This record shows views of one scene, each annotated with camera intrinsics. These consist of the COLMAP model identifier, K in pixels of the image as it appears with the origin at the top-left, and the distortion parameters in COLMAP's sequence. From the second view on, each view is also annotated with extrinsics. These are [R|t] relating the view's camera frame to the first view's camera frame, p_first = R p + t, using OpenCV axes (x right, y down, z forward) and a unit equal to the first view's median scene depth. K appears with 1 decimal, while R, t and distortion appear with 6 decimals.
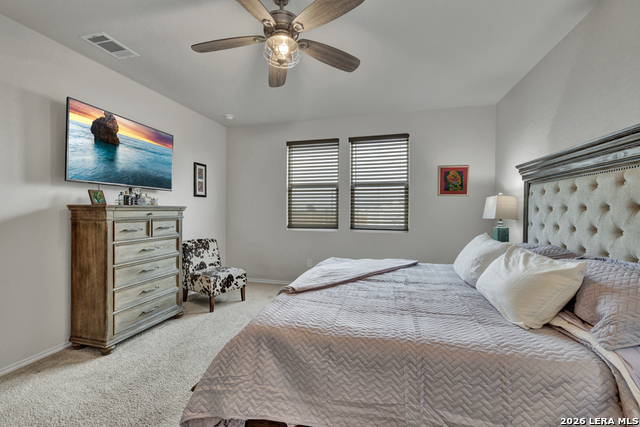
lens RADIAL K [[261.5, 0, 318.4], [0, 261.5, 204.1], [0, 0, 1]] dist [0.000617, 0.000043]
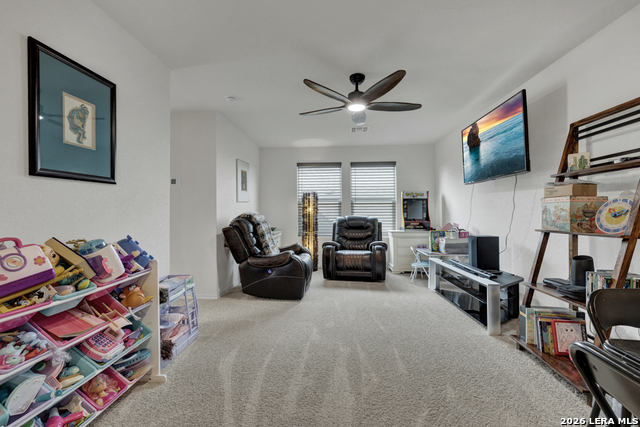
lens RADIAL K [[272.5, 0, 320.0], [0, 272.5, 213.5], [0, 0, 1]] dist [0.001141, 0.000014]
pose [[-0.984932, -0.005328, -0.172858, 0.116603], [-0.002089, 0.999819, -0.018919, 0.096126], [0.172928, -0.018273, -0.984765, 2.044772]]
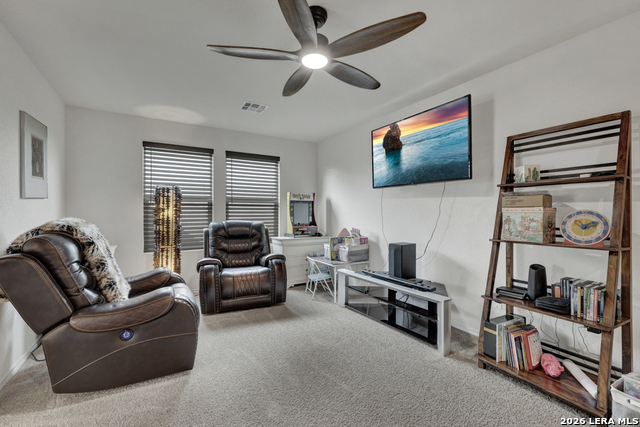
lens RADIAL K [[272.5, 0, 320.0], [0, 272.5, 213.5], [0, 0, 1]] dist [0.001141, 0.000014]
pose [[-0.713075, -0.009116, -0.701028, 0.253805], [0.004928, 0.999826, -0.018015, 0.063251], [0.701070, -0.016301, -0.712906, 1.566303]]
